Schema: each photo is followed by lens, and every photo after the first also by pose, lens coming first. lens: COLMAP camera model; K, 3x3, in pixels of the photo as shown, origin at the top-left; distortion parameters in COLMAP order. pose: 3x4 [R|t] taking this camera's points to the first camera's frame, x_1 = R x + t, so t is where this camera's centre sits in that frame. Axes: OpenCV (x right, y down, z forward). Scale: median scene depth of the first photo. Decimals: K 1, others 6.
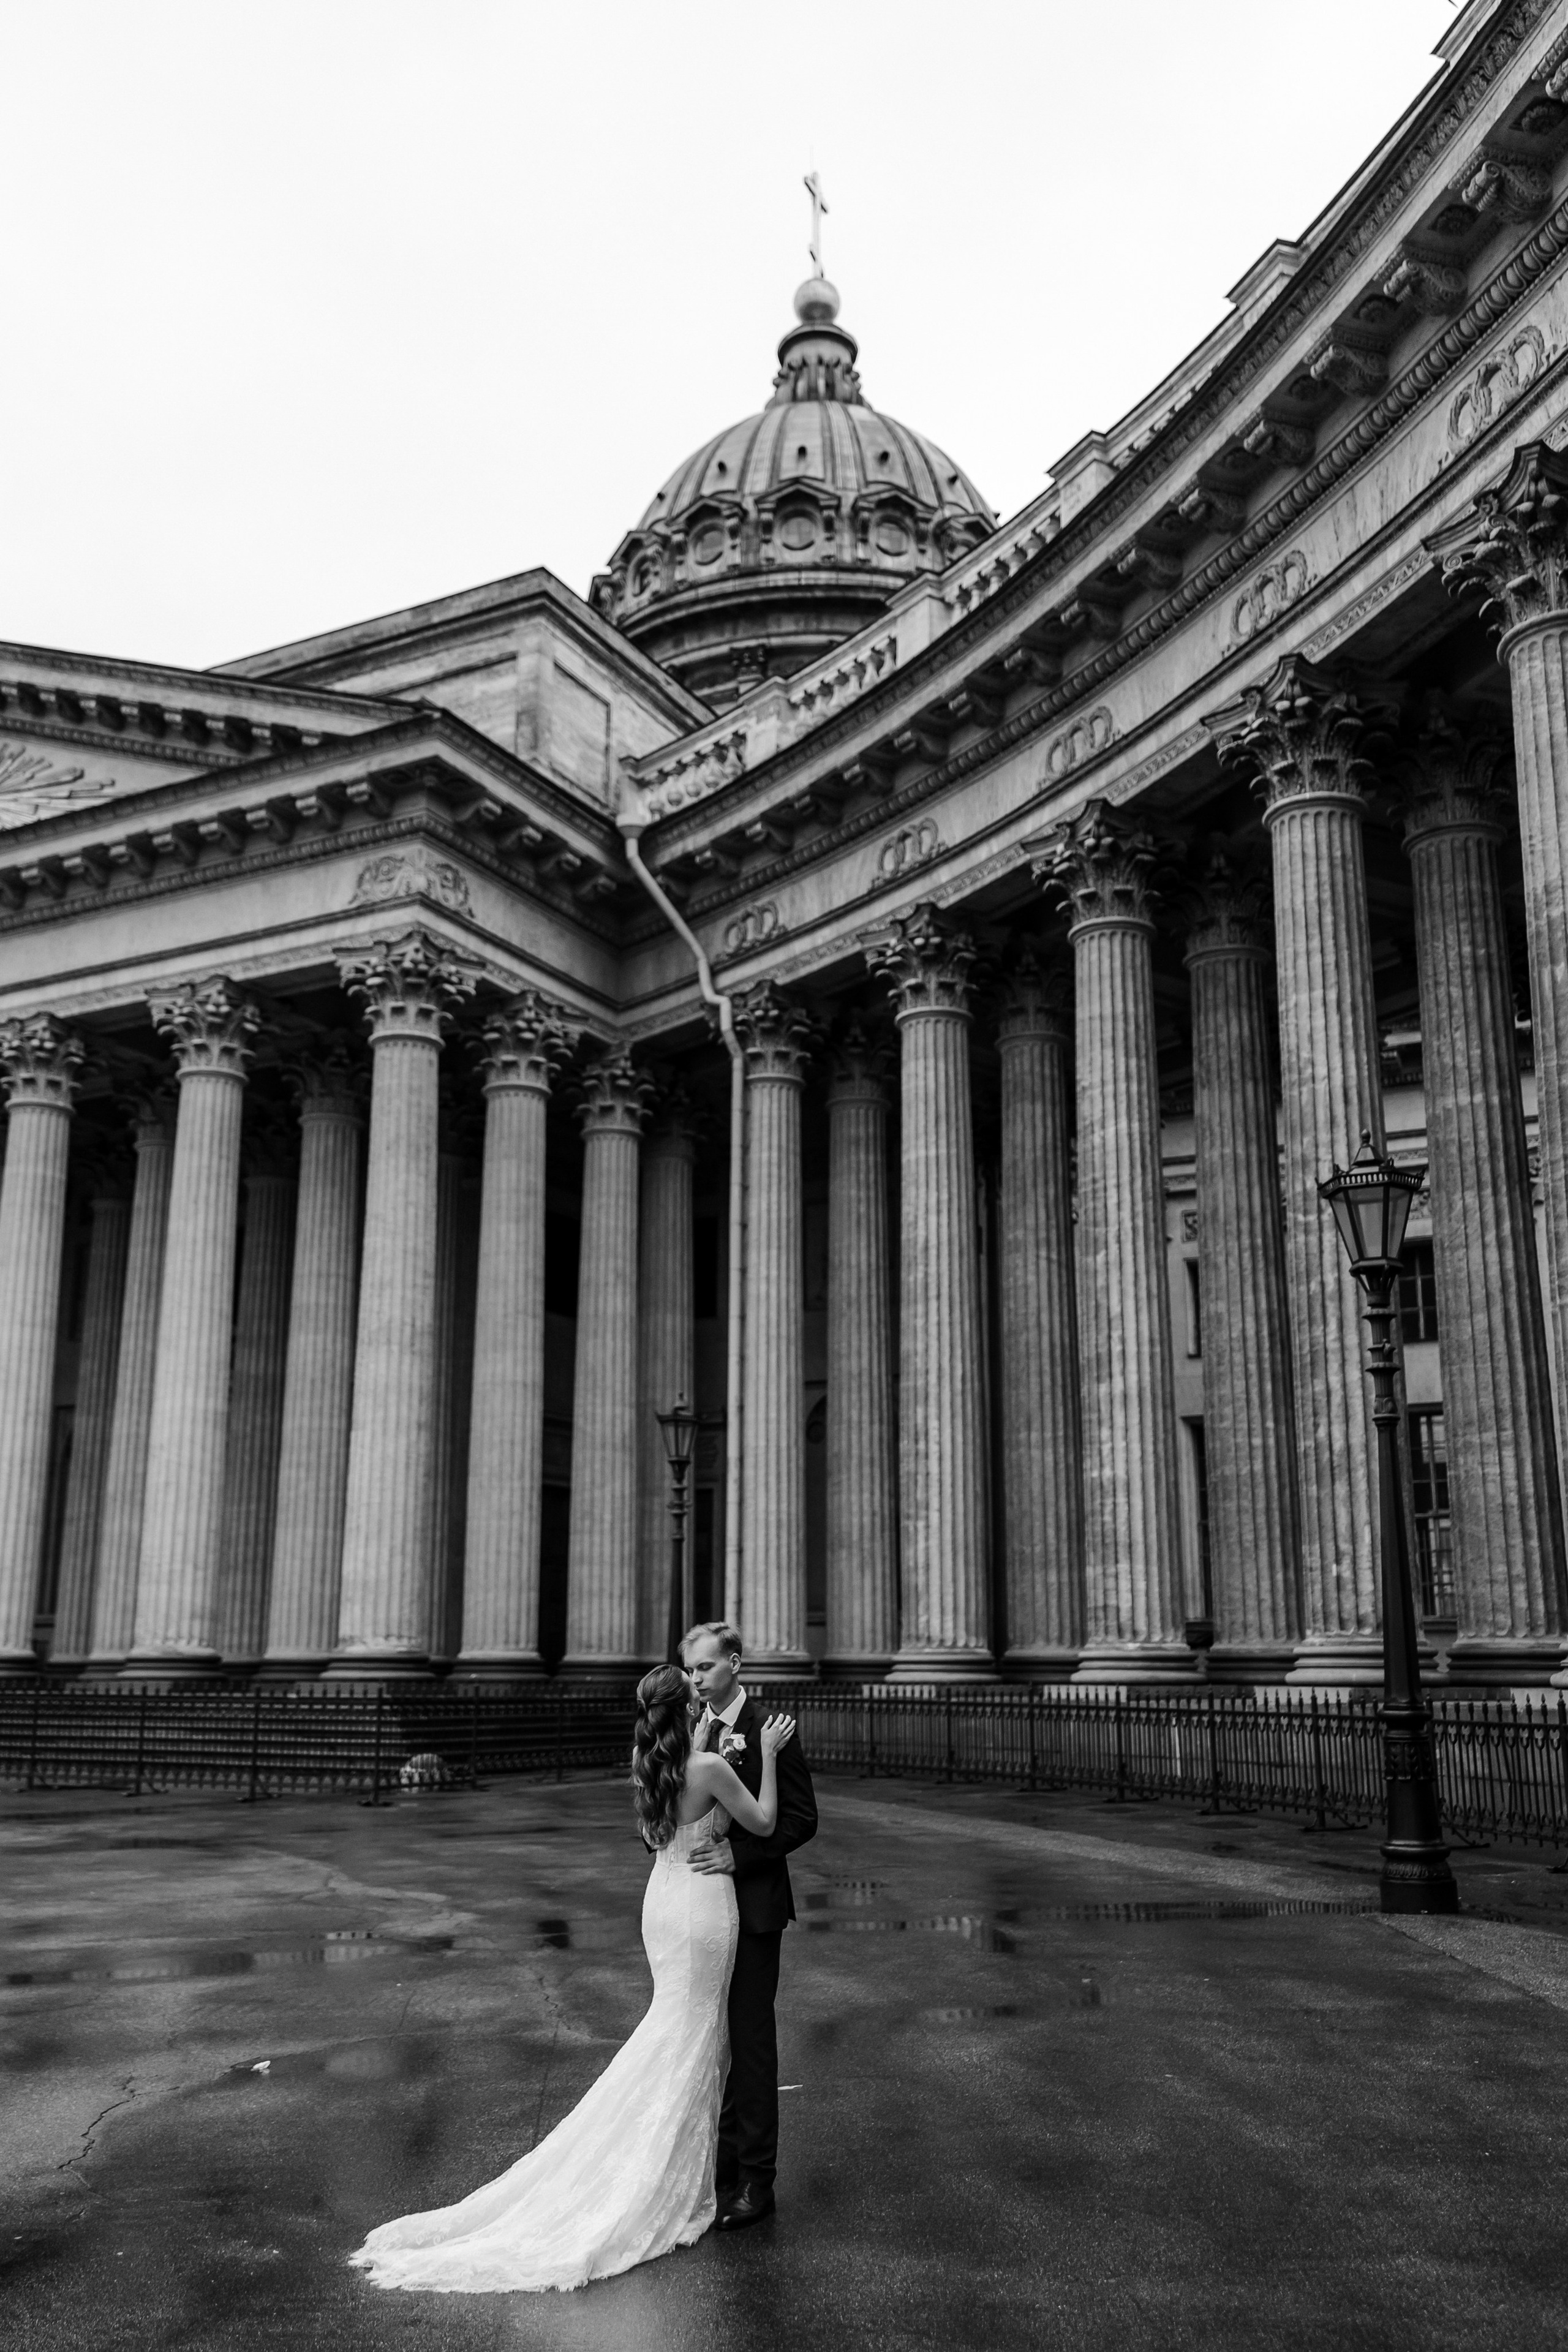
lens RADIAL K [[1976.6, 0, 781.9], [0, 1976.6, 1223.3], [0, 0, 1]] dist [0.011736, 0.003335]
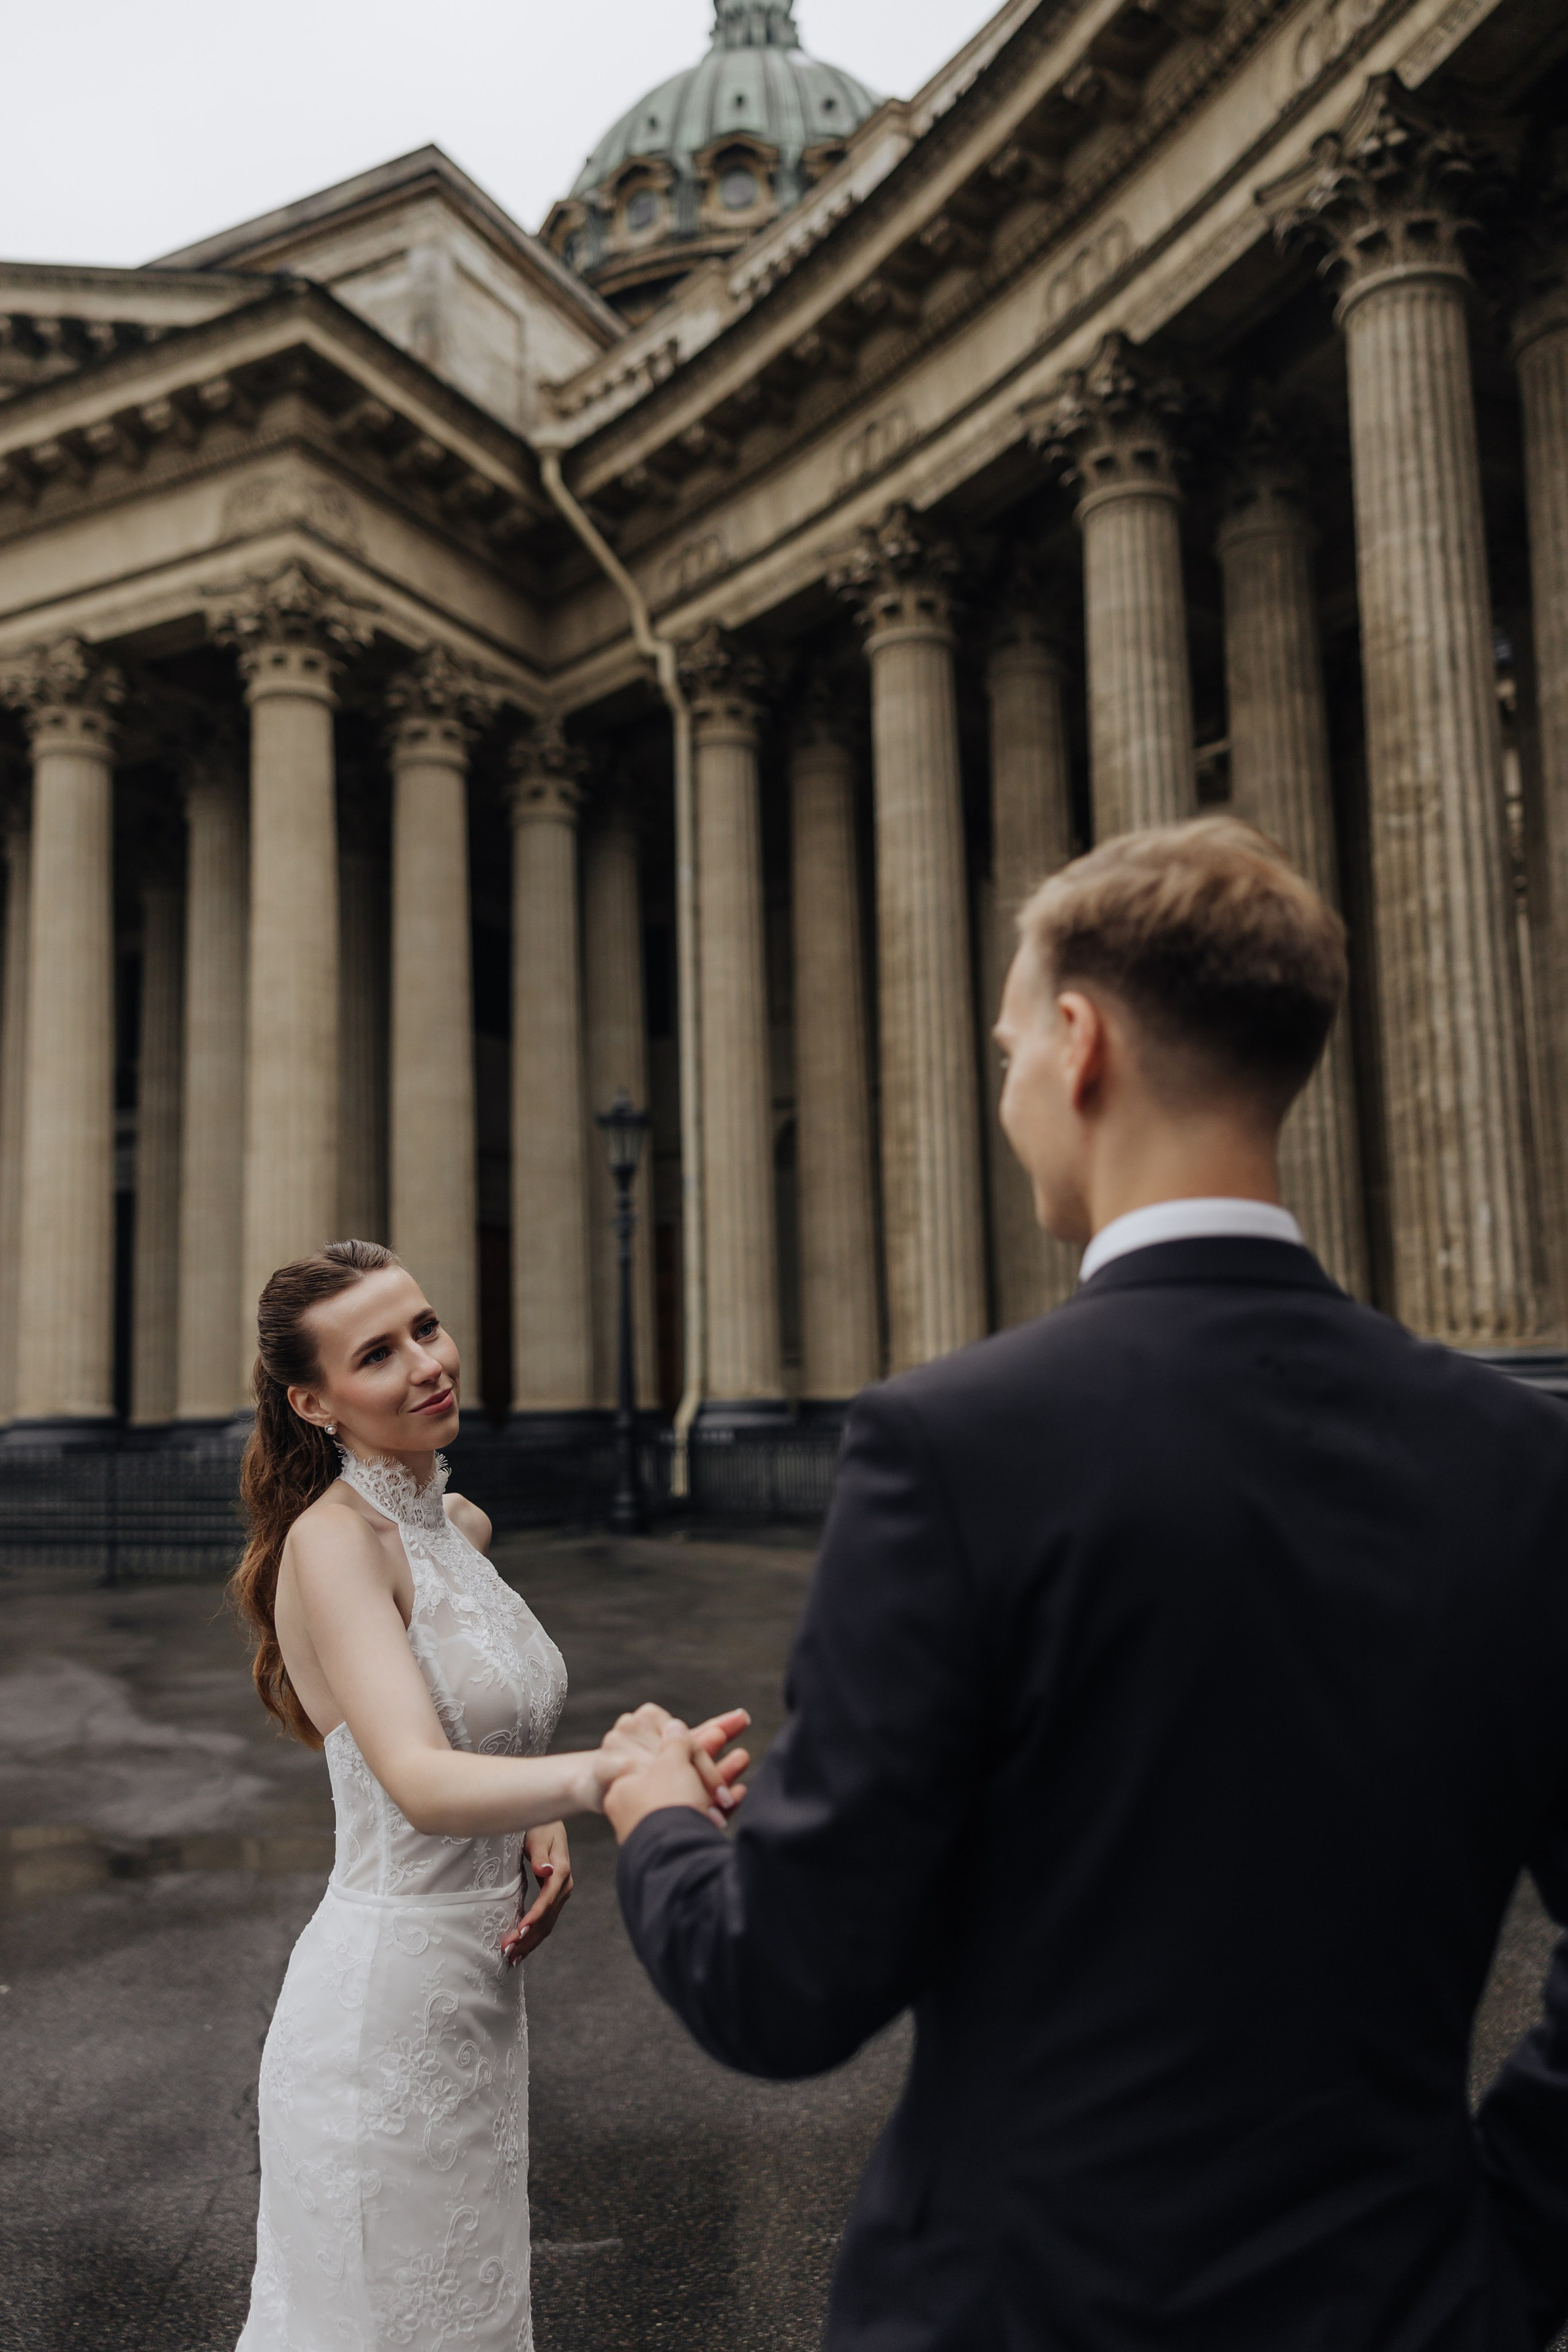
lens RADIAL K [[1904.6, 0, 761.4], [0, 1904.6, 1210.5], [0, 0, 1]] dist [0.005401, 0.000669]
pose [[0.999527, -0.030482, 0.004179, 0.002023], [0.029823, 0.993271, 0.111904, 0.040179], [-0.007562, -0.111726, 0.993710, 0.158035]]
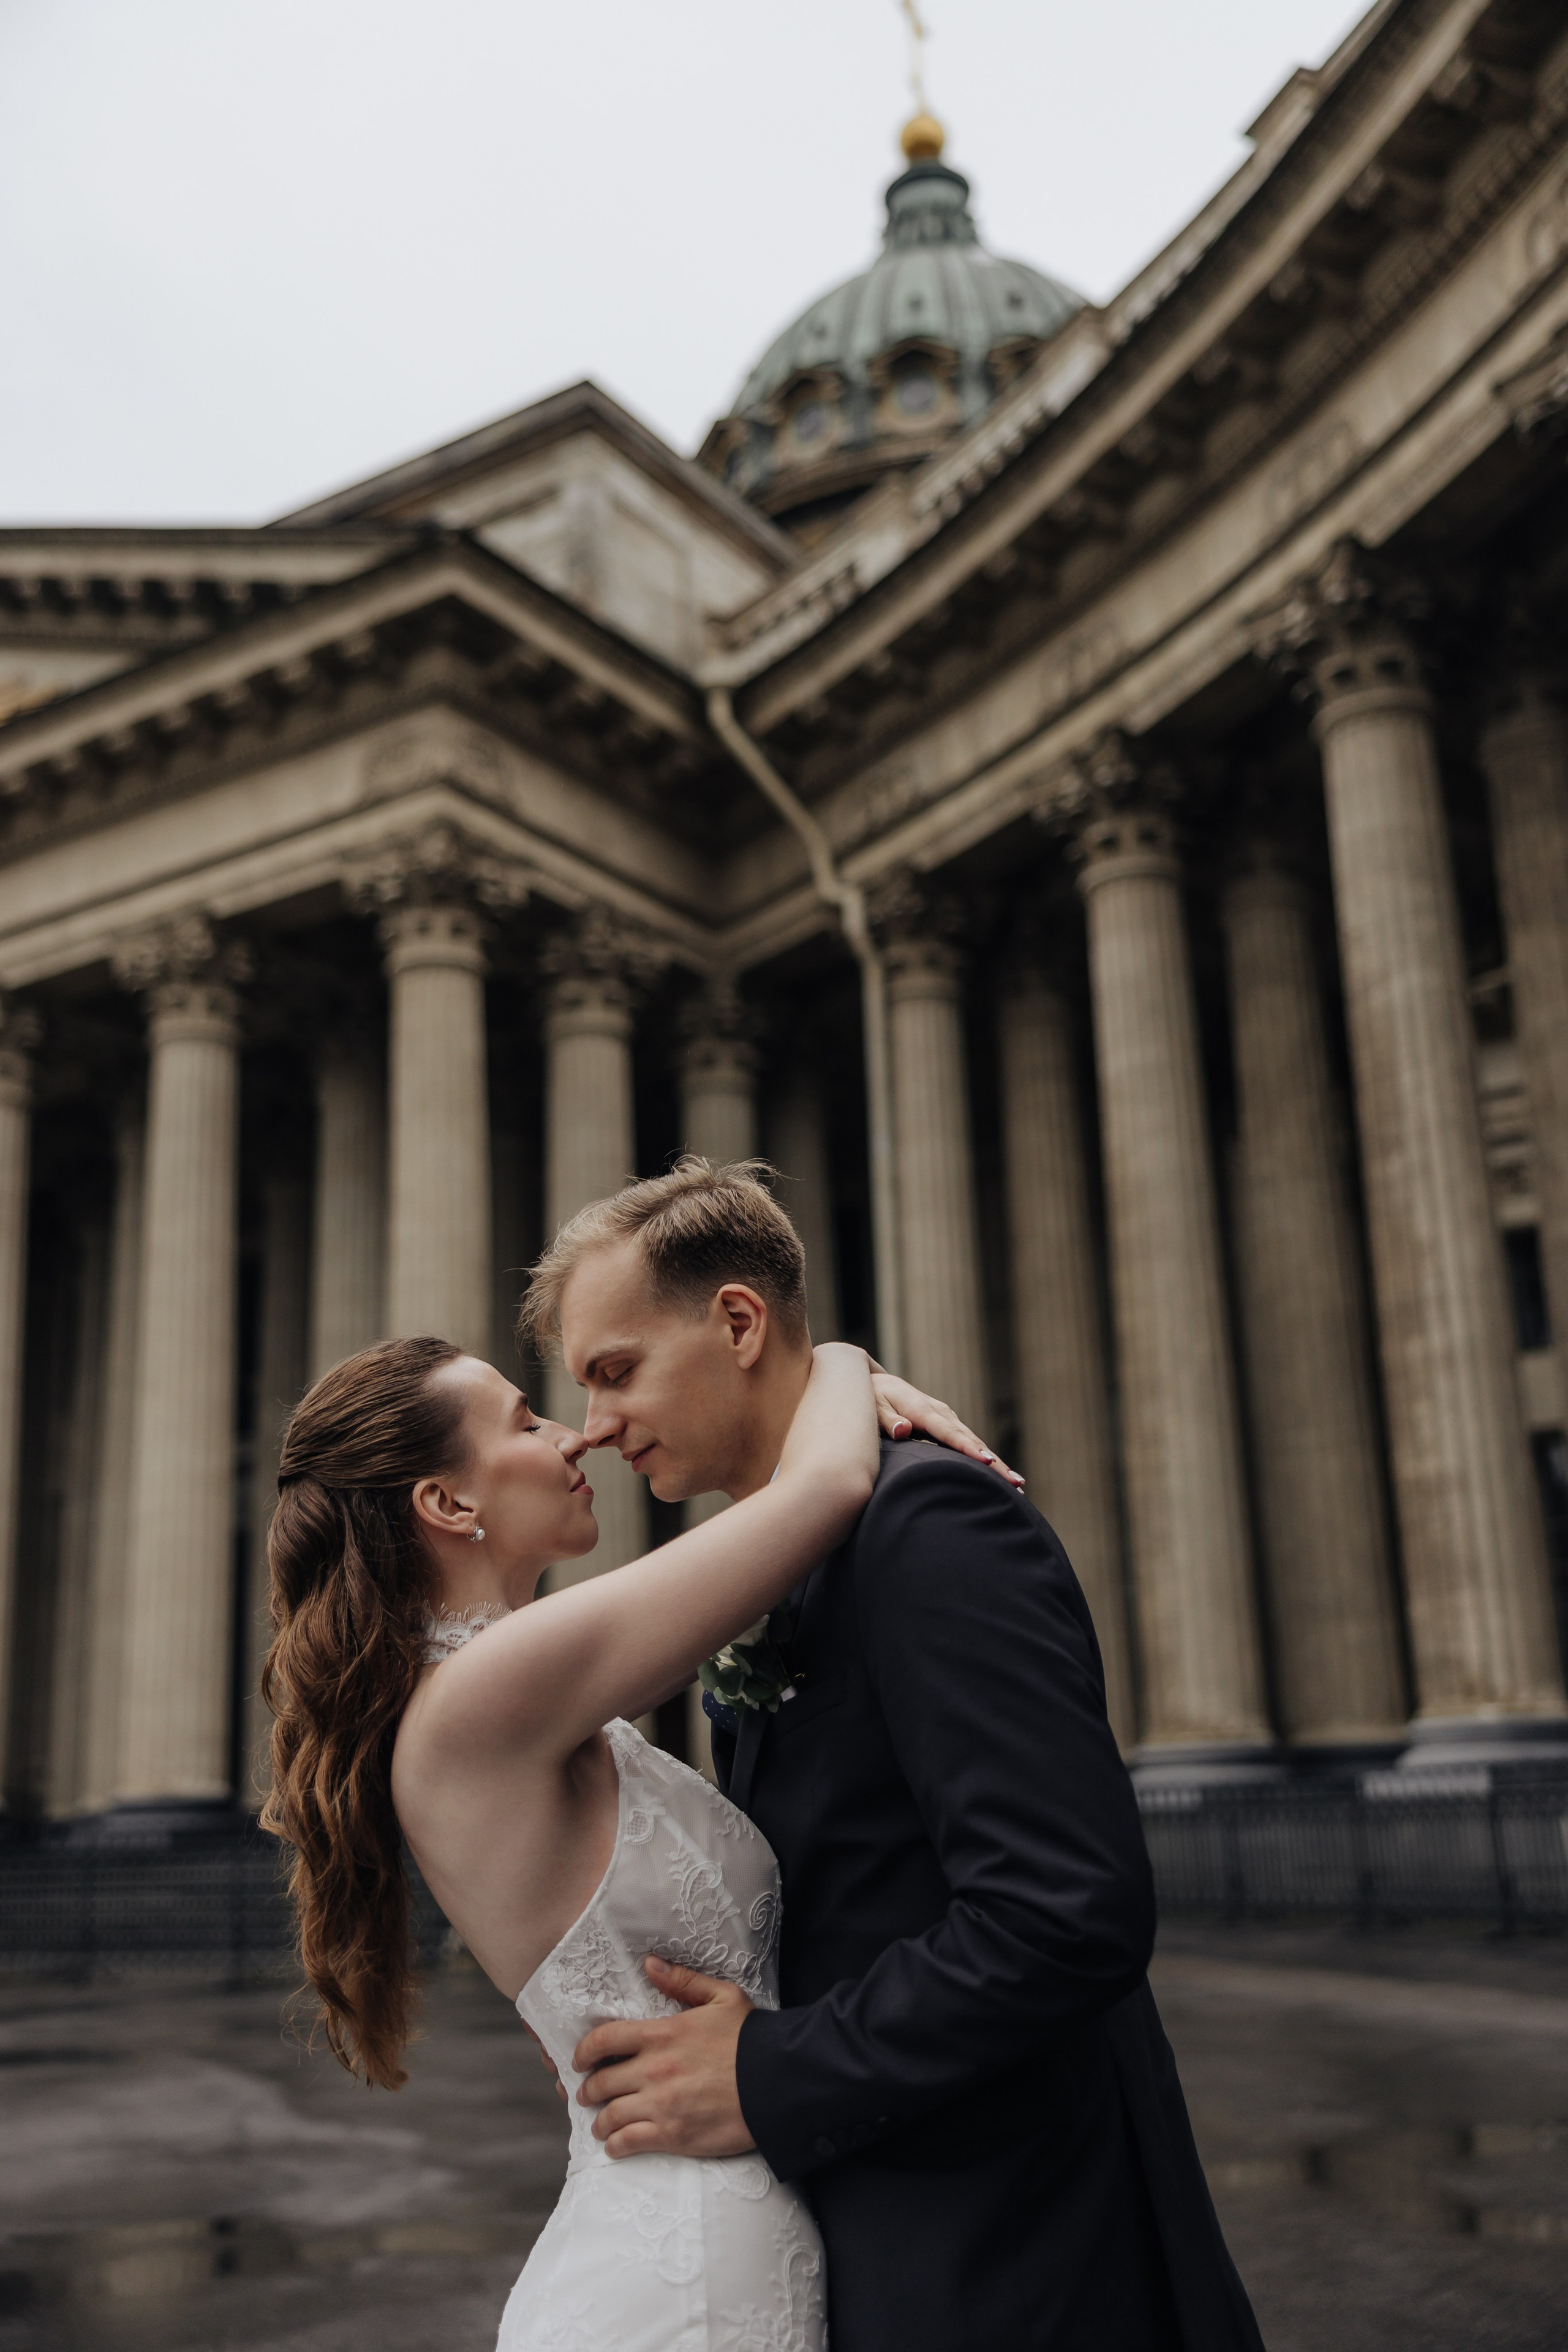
lens RADIAL K [[2293.7, 0, 778.5], [0, 2293.7, 1182.4], [0, 0, 1]] dist [0.001475, 0.005427]
pose [[0.995352, -0.062926, -0.072896, 0.000242], [0.059422, 0.997016, -0.049281, 0.040986], [0.075780, 0.044720, 0.996121, 0.132958]]
